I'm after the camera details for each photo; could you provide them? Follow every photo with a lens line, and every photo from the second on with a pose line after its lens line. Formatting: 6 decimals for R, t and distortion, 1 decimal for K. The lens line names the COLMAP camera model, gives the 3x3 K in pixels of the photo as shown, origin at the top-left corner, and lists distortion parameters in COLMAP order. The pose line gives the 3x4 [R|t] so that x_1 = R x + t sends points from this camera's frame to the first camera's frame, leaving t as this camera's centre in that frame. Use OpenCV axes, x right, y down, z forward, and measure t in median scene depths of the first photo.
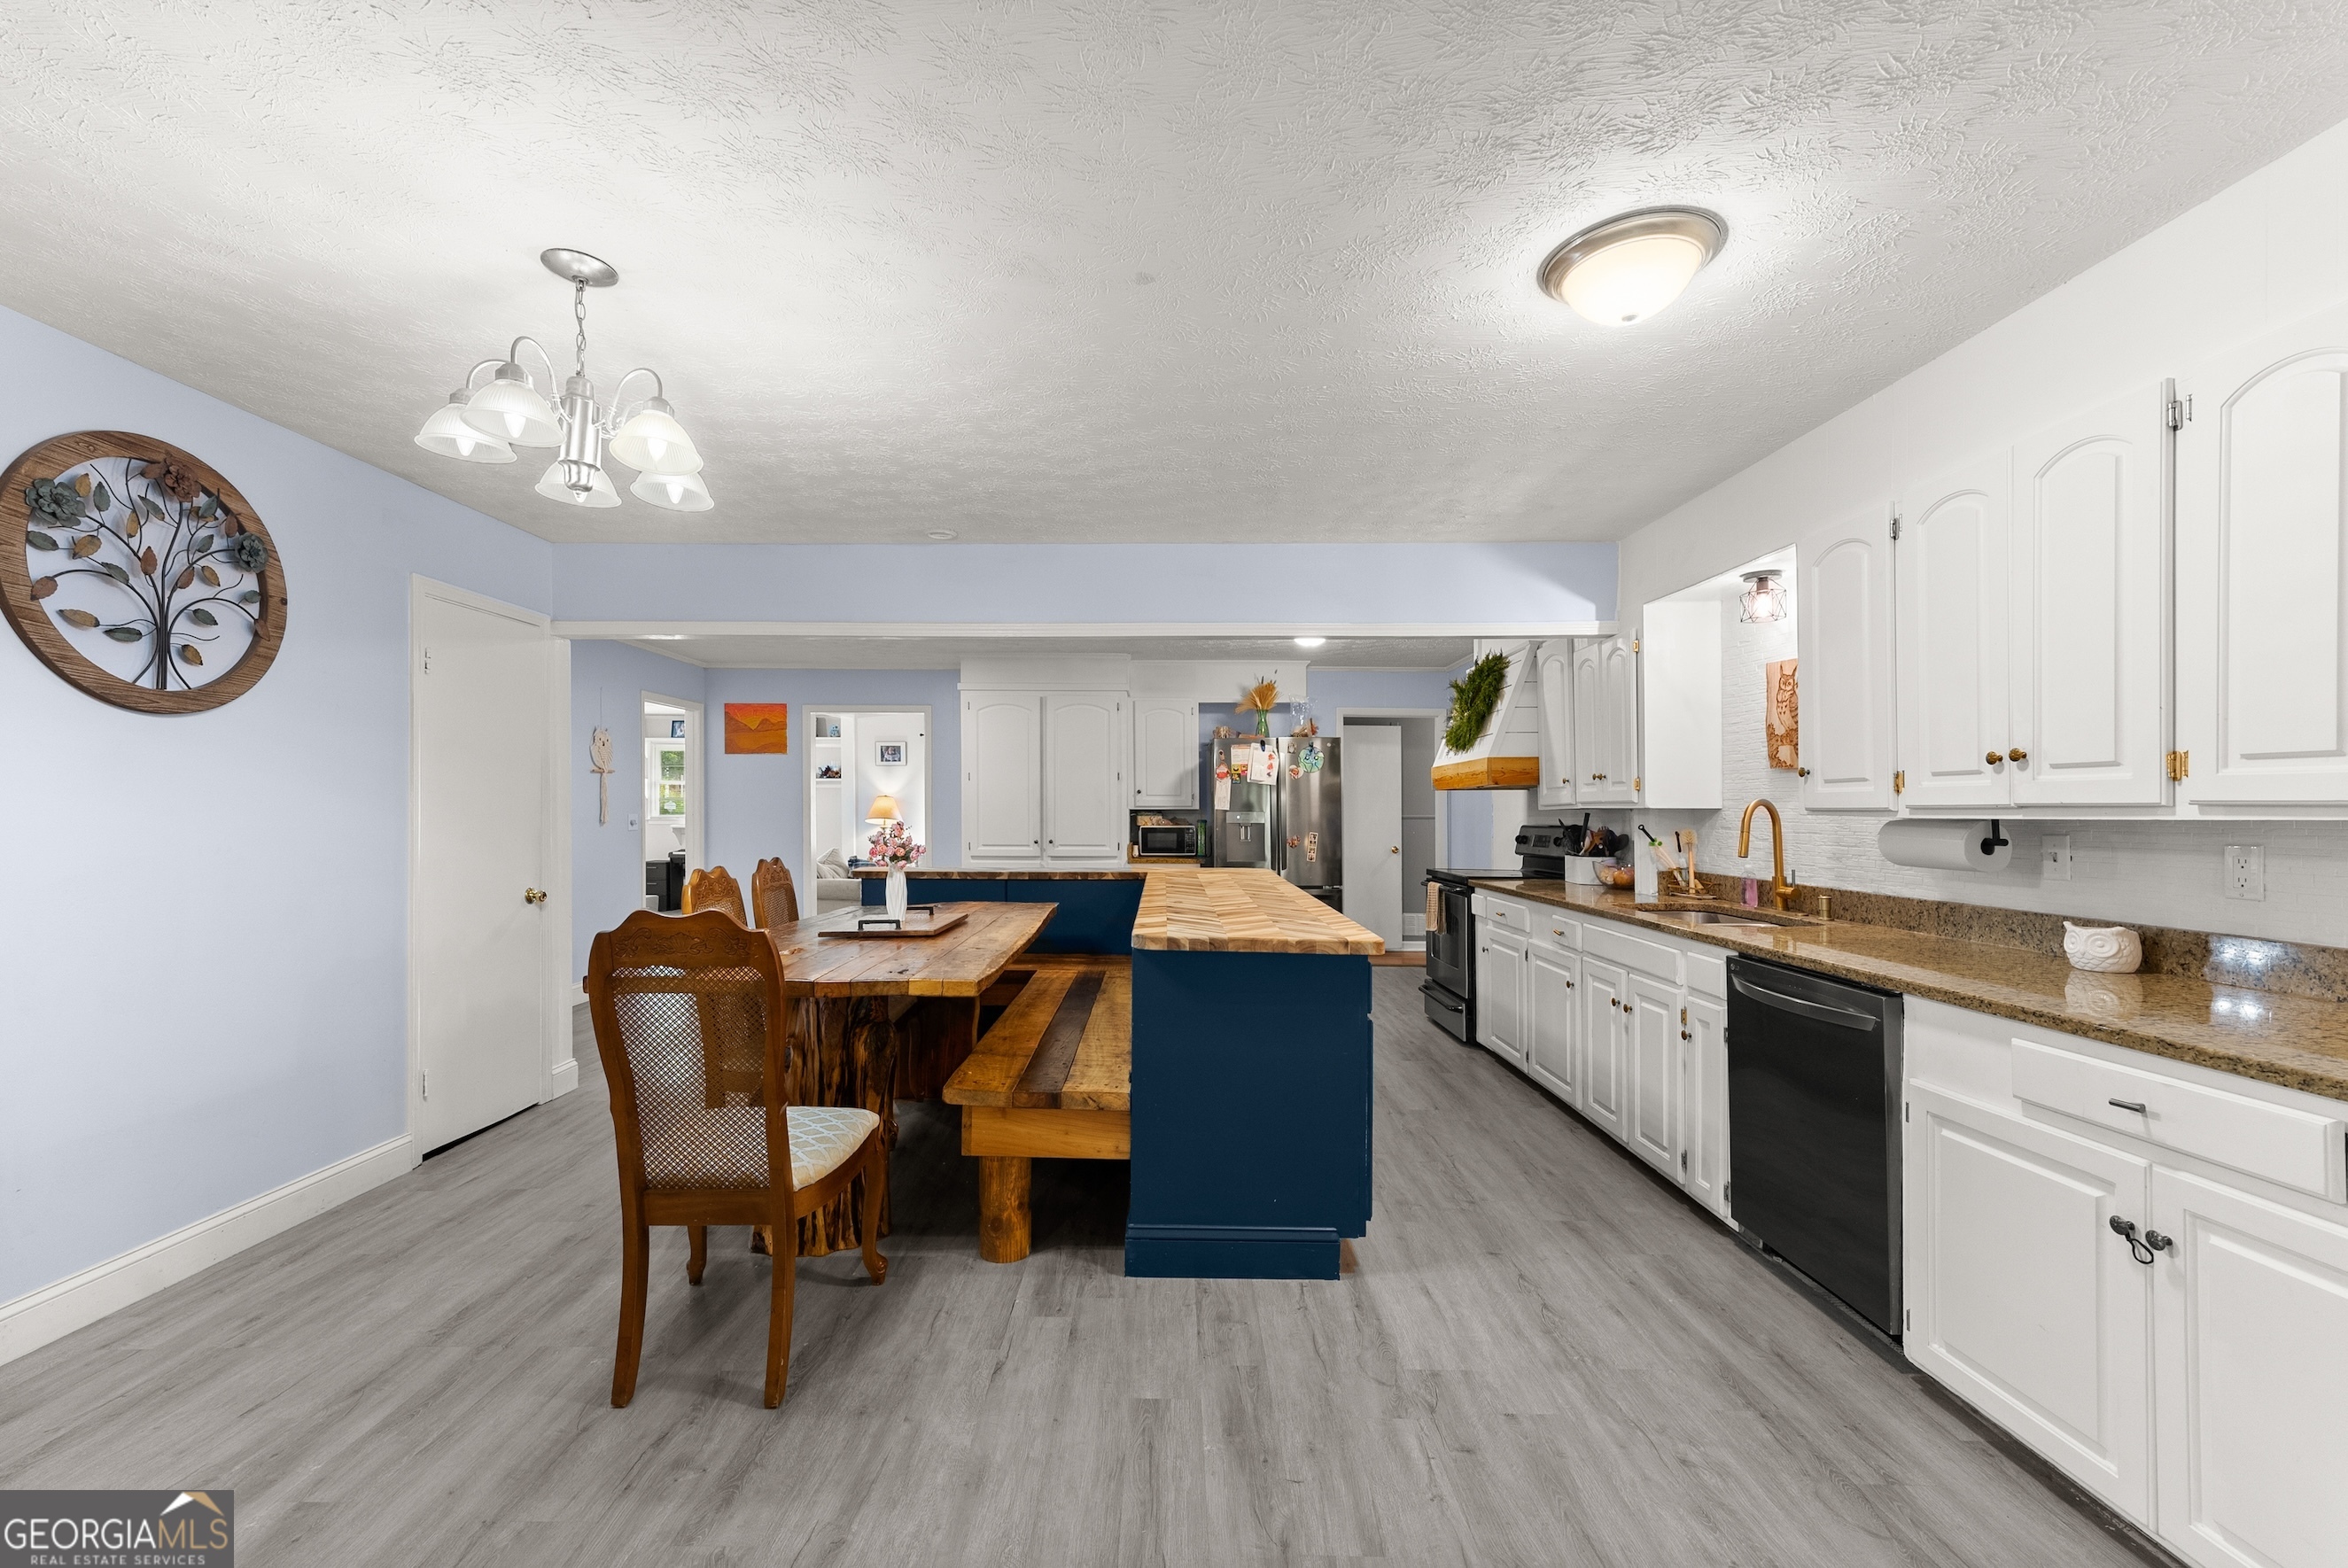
lens RADIAL K [[948.3, 0, 1144.4], [0, 948.3, 819.7], [0, 0, 1]] dist [0.001099, -0.000130]
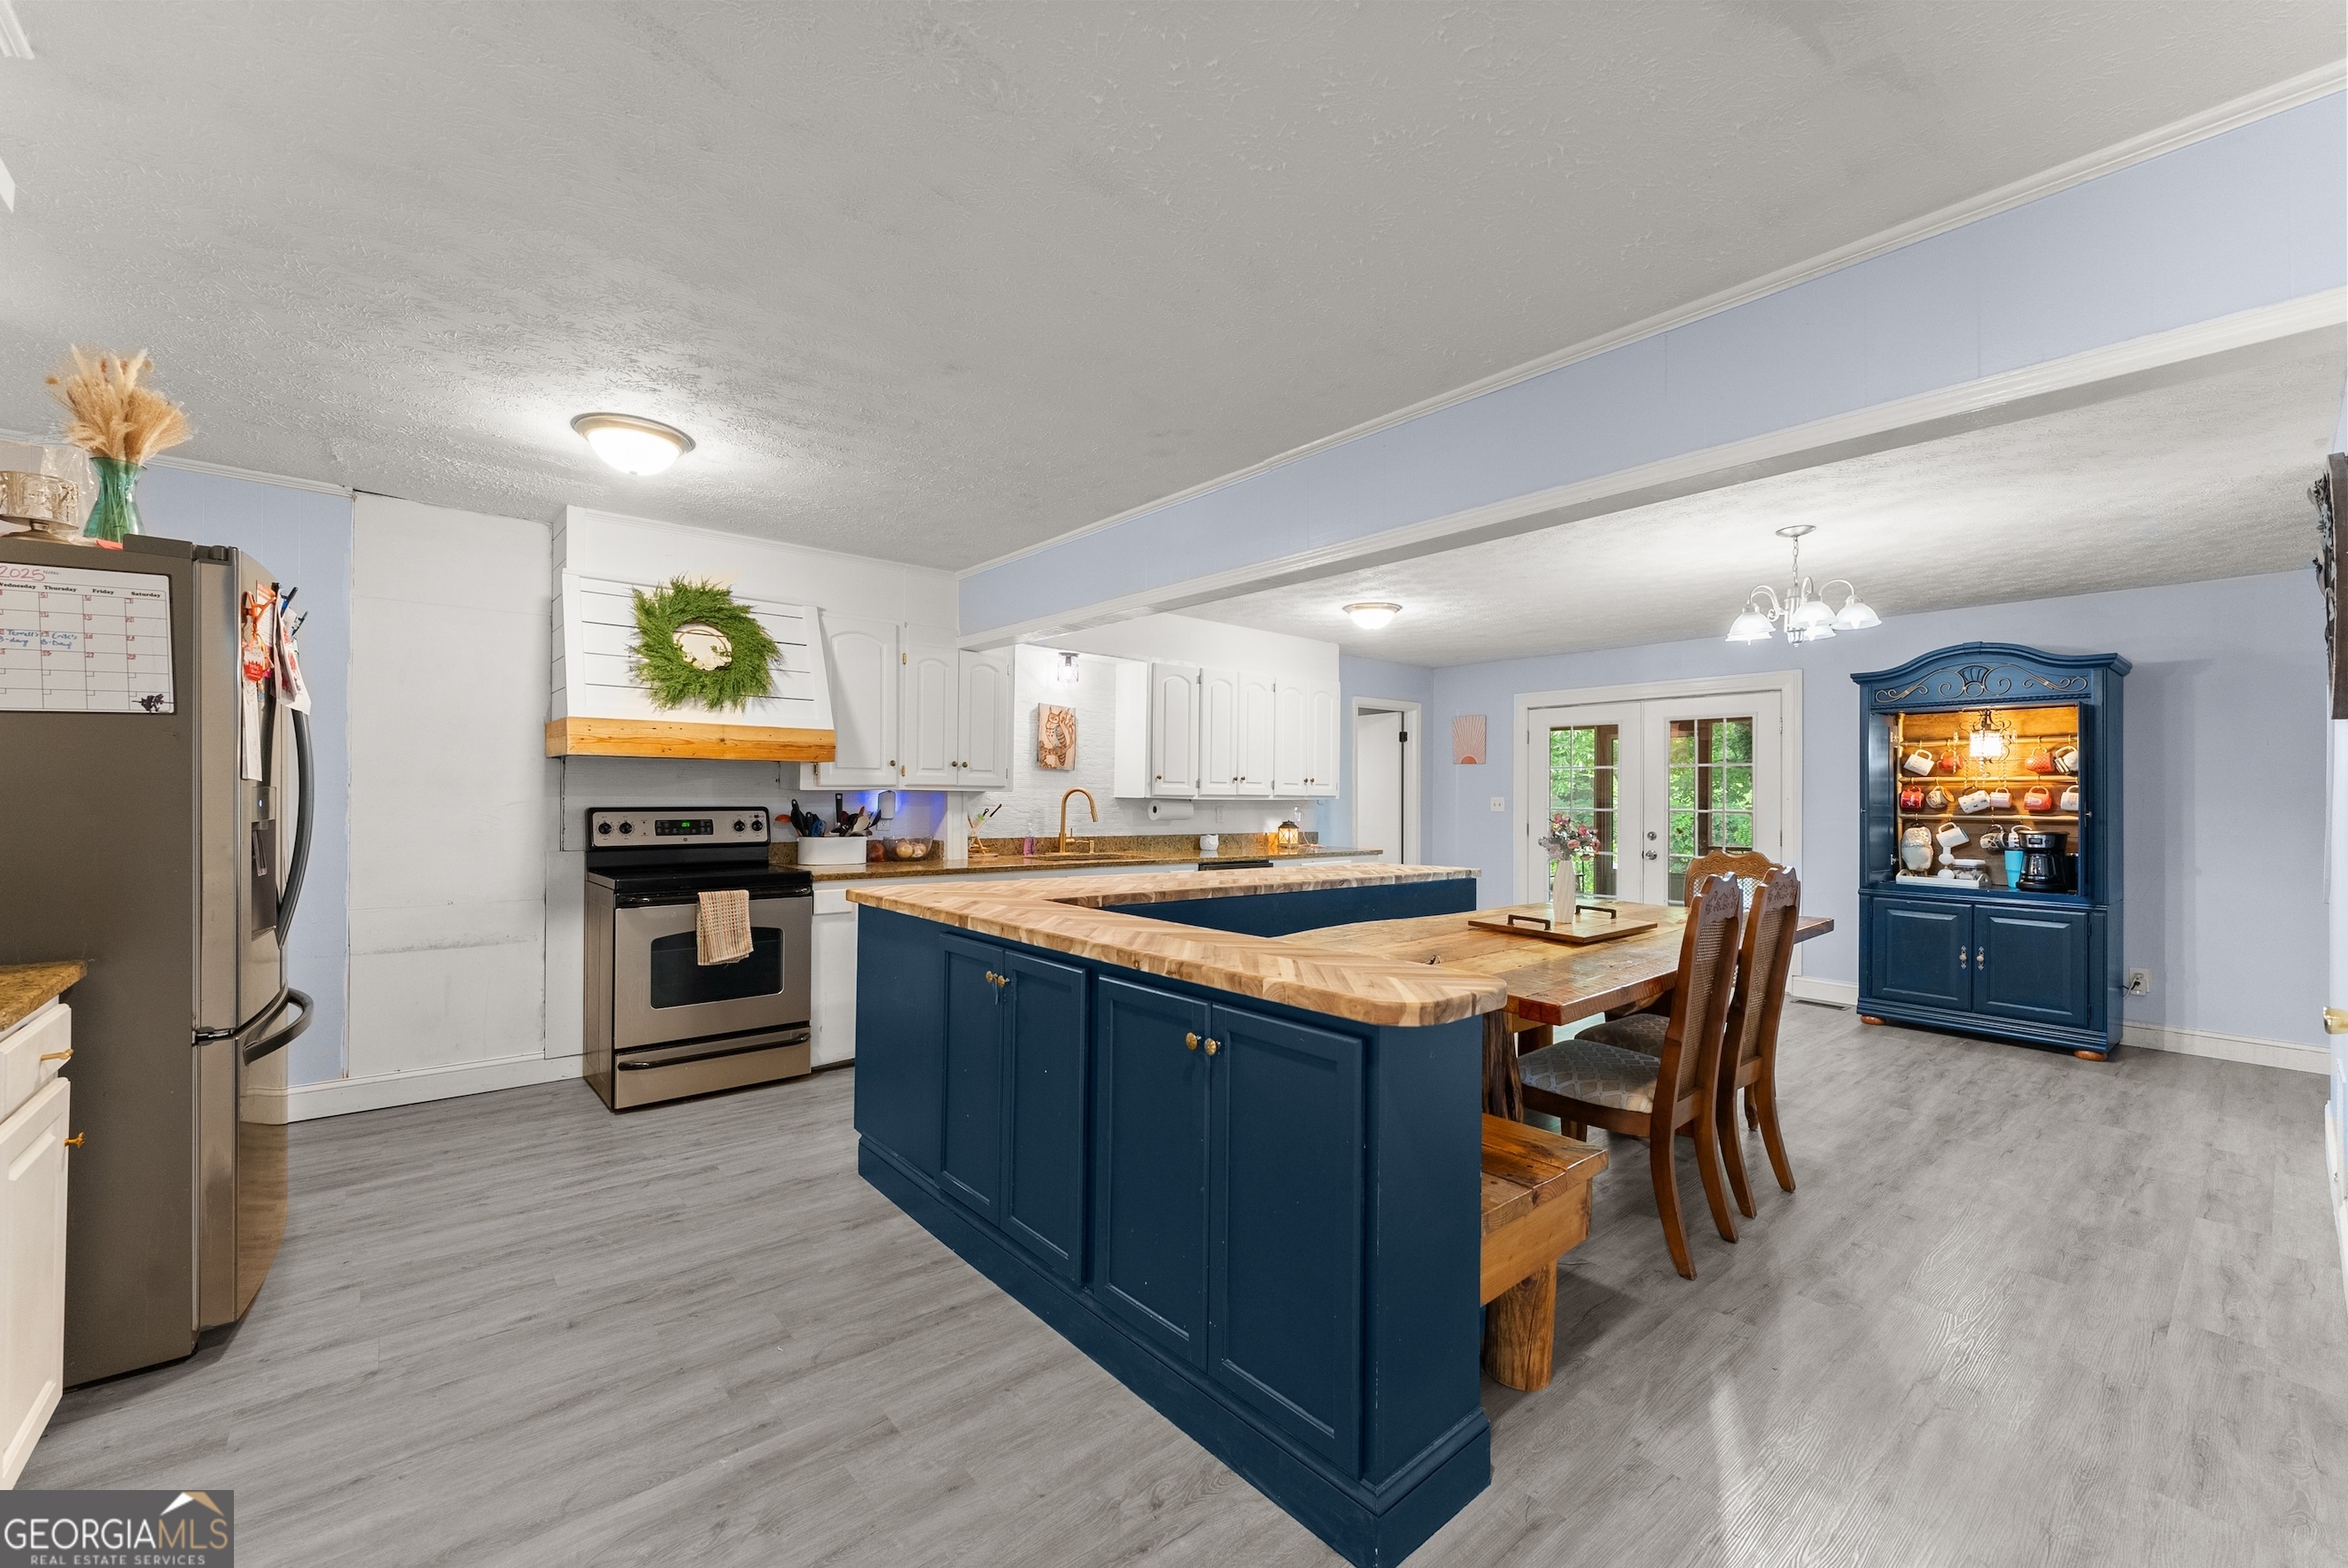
lens RADIAL K [[948.3, 0, 1167.9], [0, 948.3, 789.4], [0, 0, 1]] dist [0.001099, -0.000130]
pose [[-0.660972, -0.003190, 0.750404, -0.907332], [-0.008821, 0.999955, -0.003520, -0.018205], [-0.750359, -0.008946, -0.660970, 2.464541]]
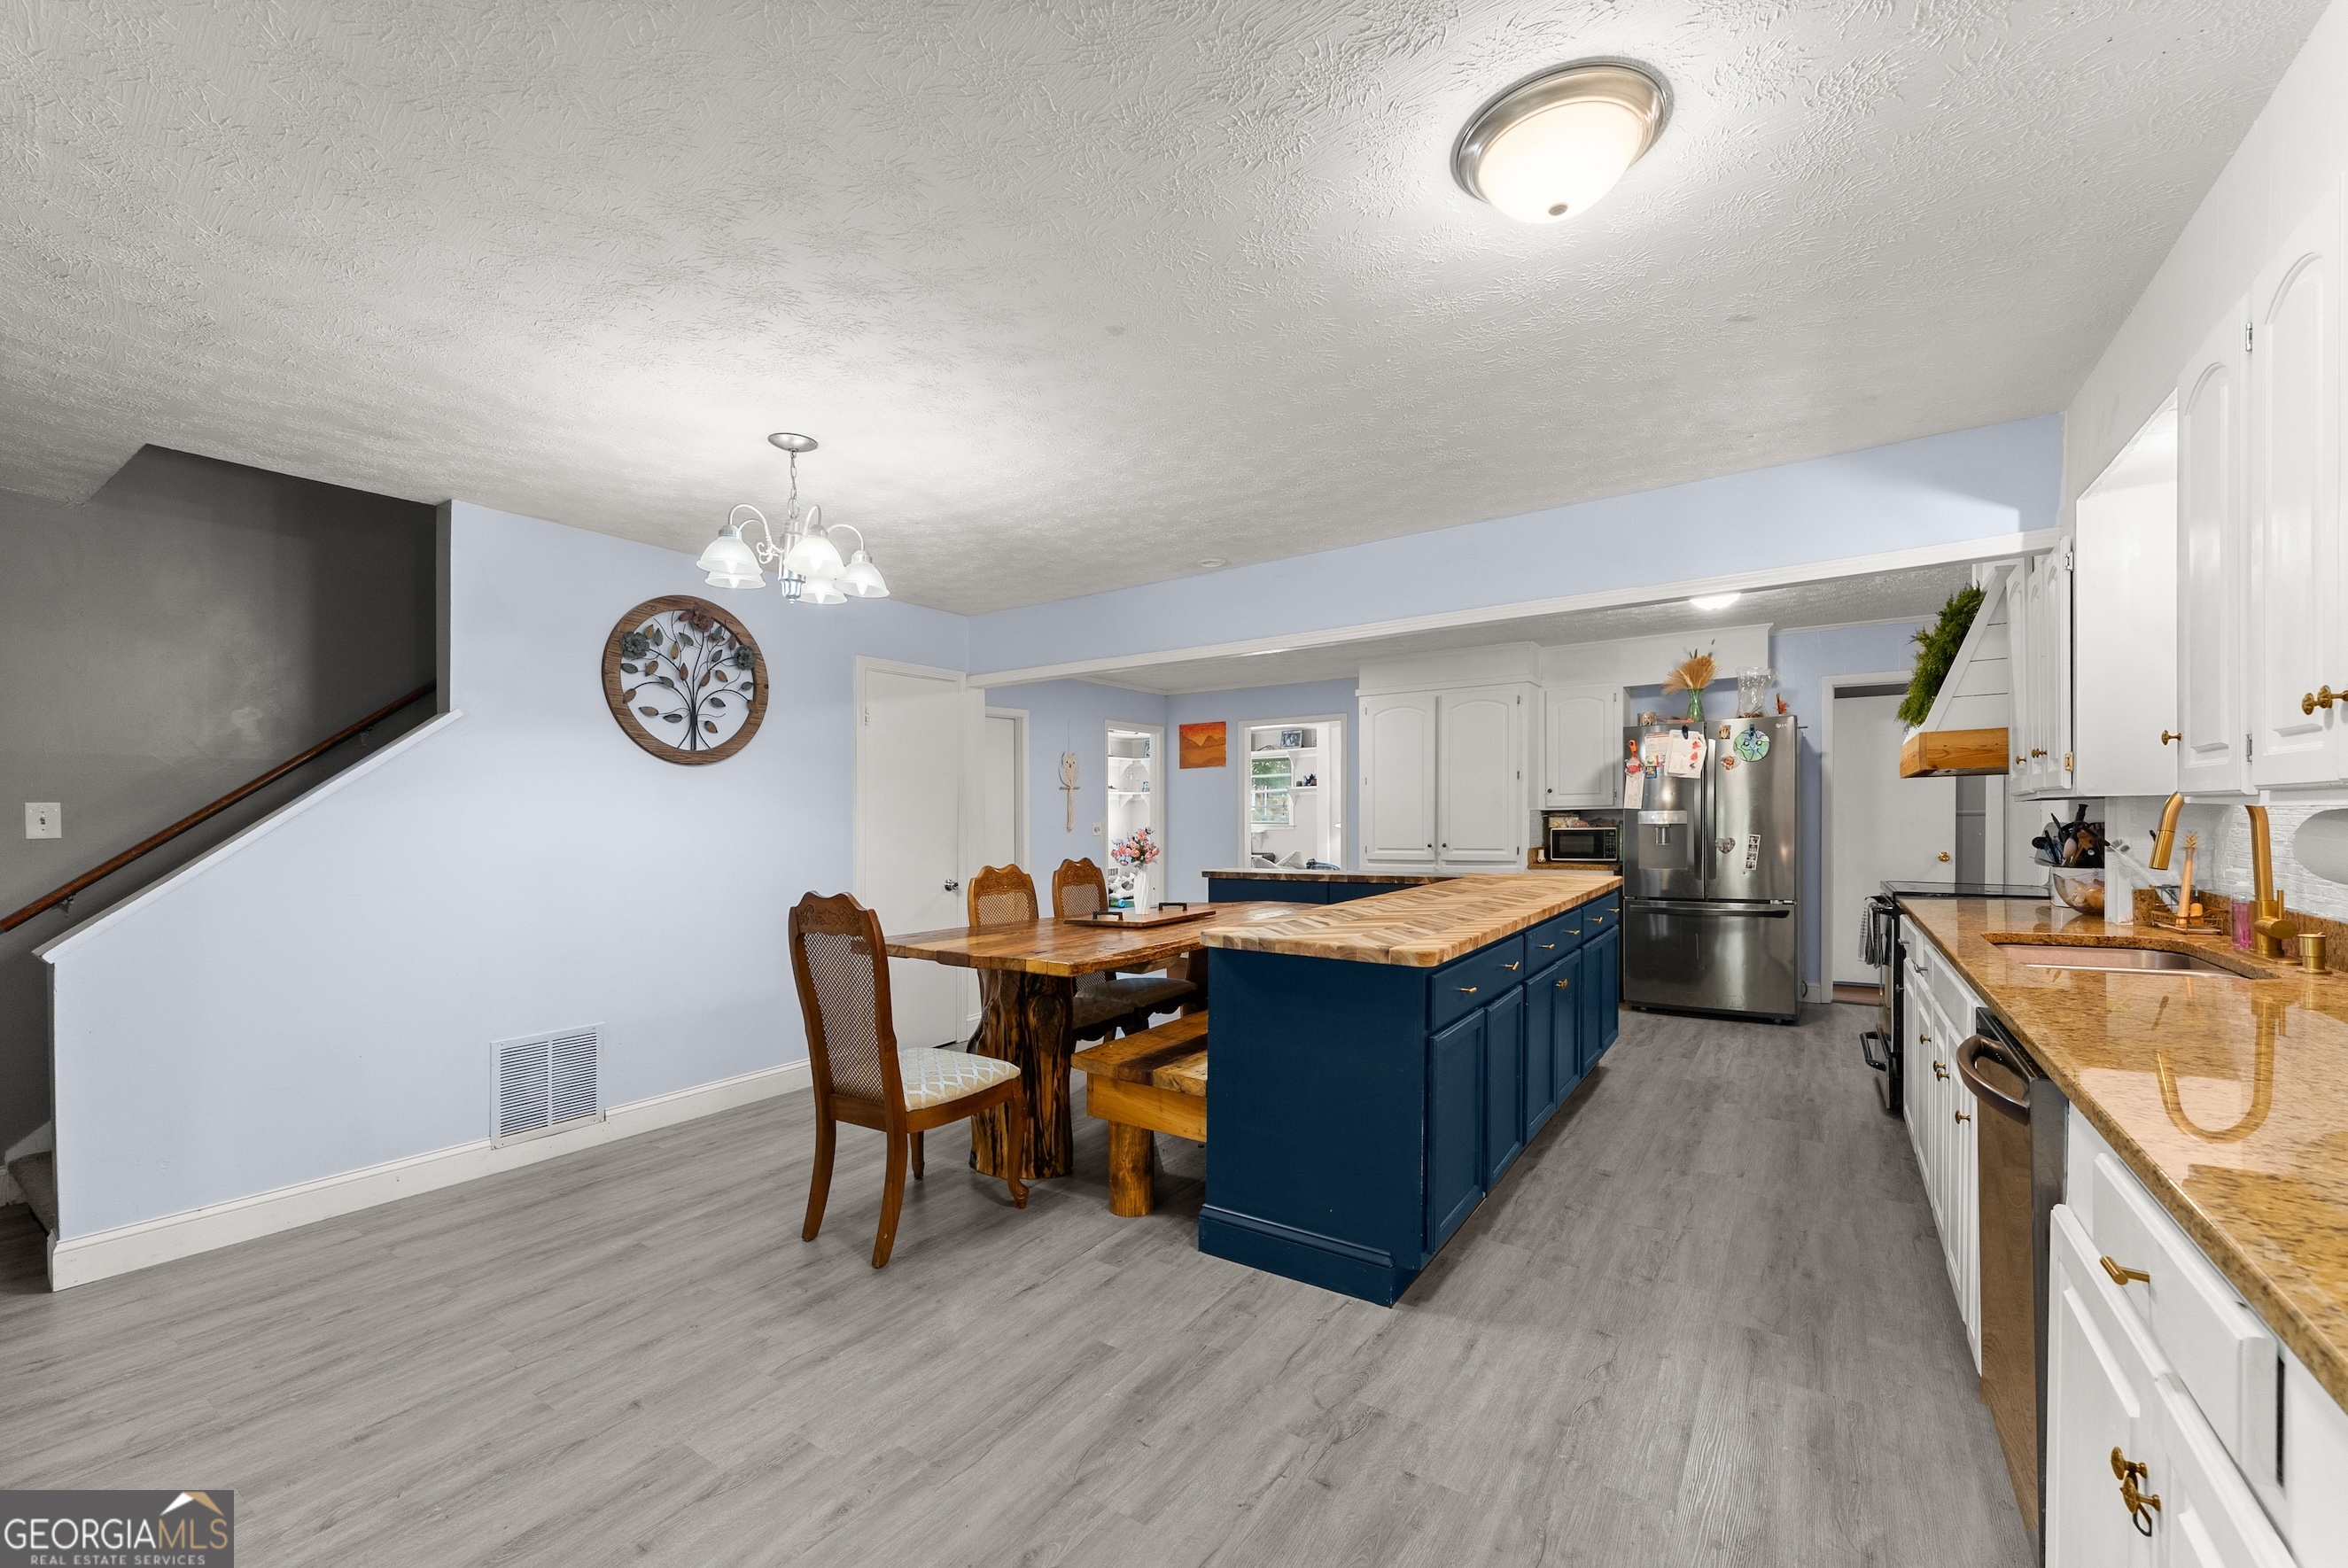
lens RADIAL K [[948.3, 0, 1161.0], [0, 948.3, 831.3], [0, 0, 1]] dist [0.001099, -0.000130]
pose [[0.832992, -0.007110, -0.553240, 0.504769], [0.011305, 0.999927, 0.004171, 0.003837], [0.553170, -0.009728, 0.833012, 0.085742]]
